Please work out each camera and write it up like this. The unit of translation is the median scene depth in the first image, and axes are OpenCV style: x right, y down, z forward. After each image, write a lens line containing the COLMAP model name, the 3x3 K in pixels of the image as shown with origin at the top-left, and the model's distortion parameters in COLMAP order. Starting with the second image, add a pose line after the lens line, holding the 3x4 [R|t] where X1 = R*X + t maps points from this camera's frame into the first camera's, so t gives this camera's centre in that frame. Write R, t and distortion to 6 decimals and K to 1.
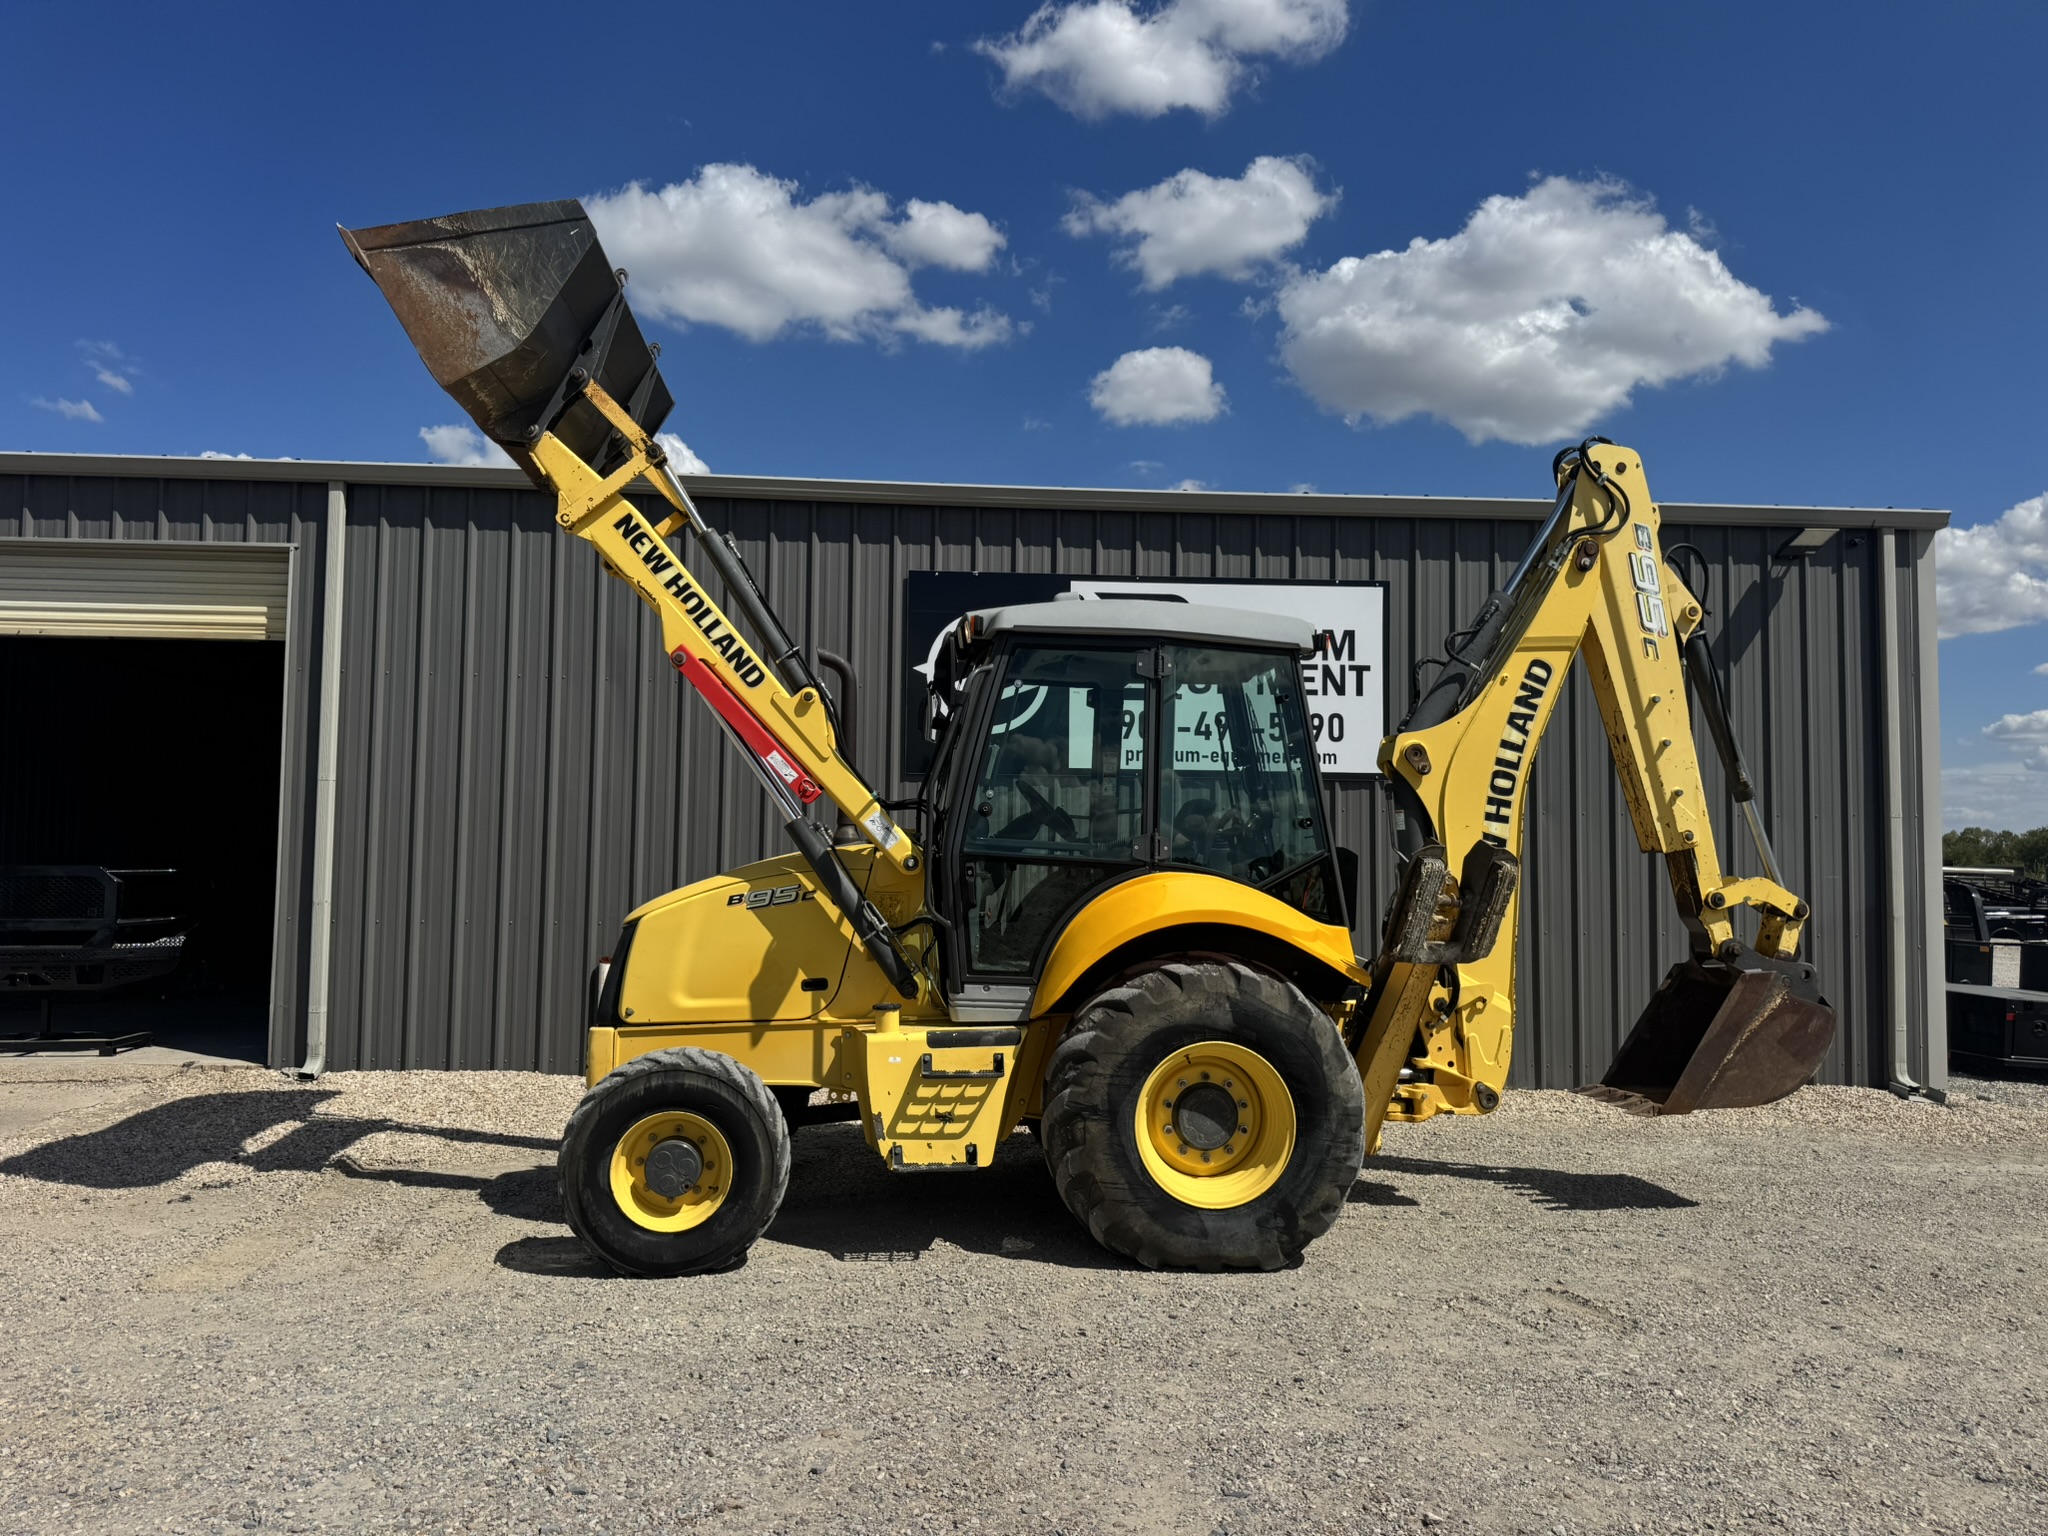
lens RADIAL K [[1377.8, 0, 1024.4], [0, 1377.8, 769.5], [0, 0, 1]] dist [-0.003993, 0.000051]
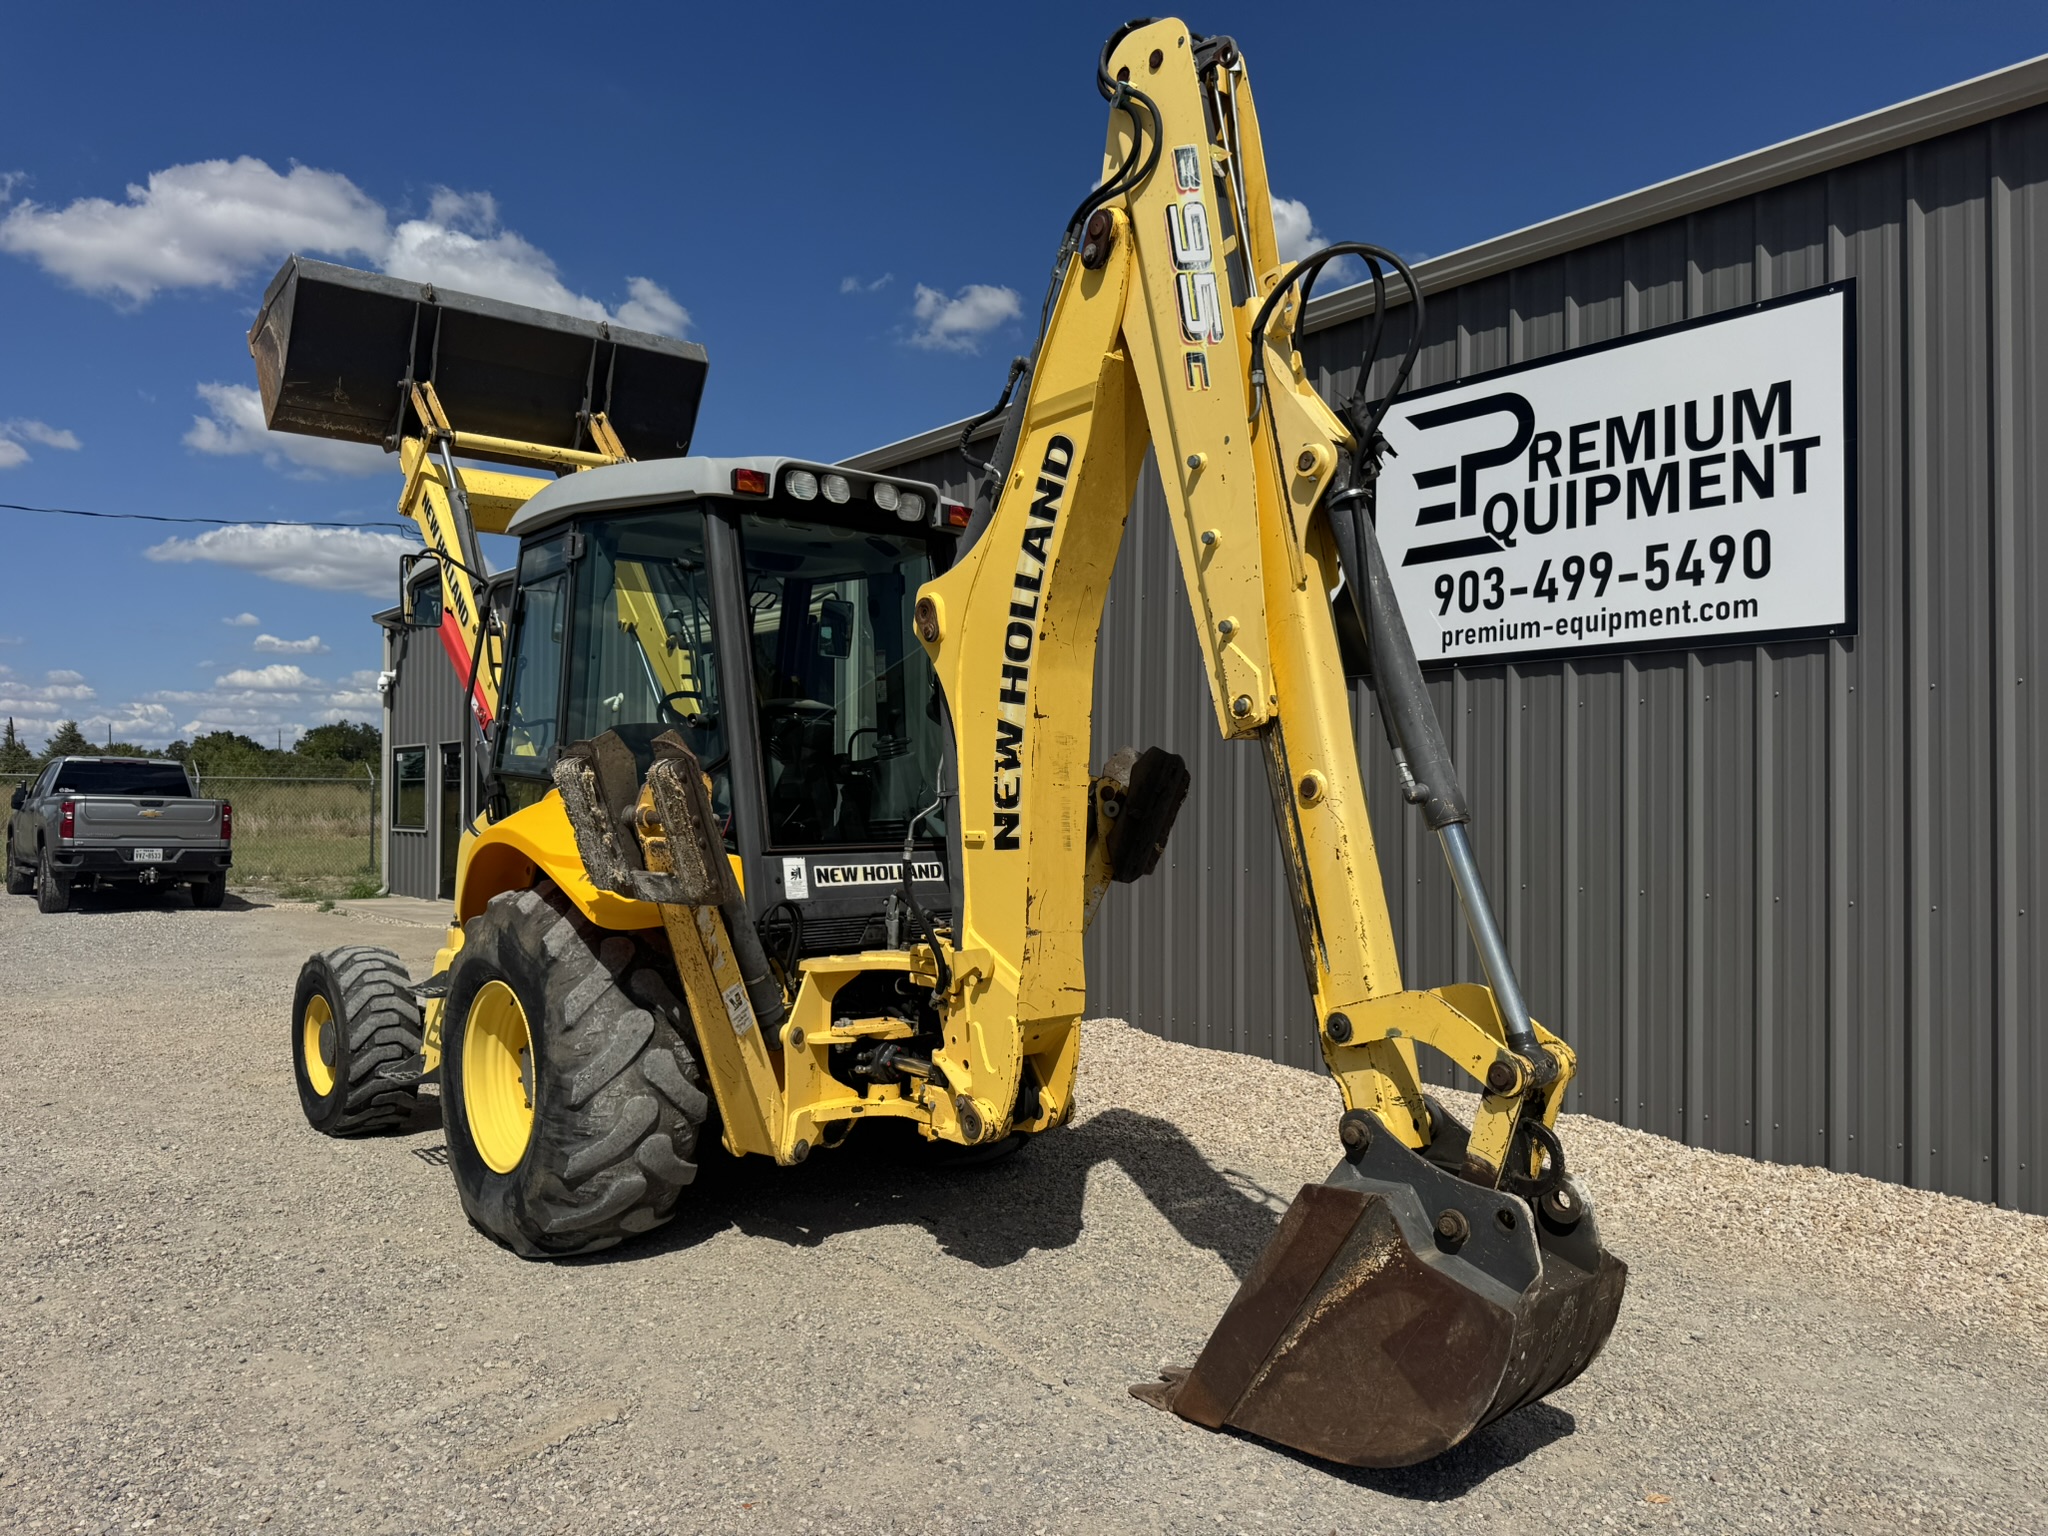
lens RADIAL K [[1463.8, 0, 1010.1], [0, 1463.8, 772.6], [0, 0, 1]] dist [0.113390, -0.171879]
pose [[0.597056, -0.027429, -0.801731, 1.046584], [0.057294, 0.998321, 0.008512, 0.075922], [0.800151, -0.051017, 0.597625, 0.686598]]
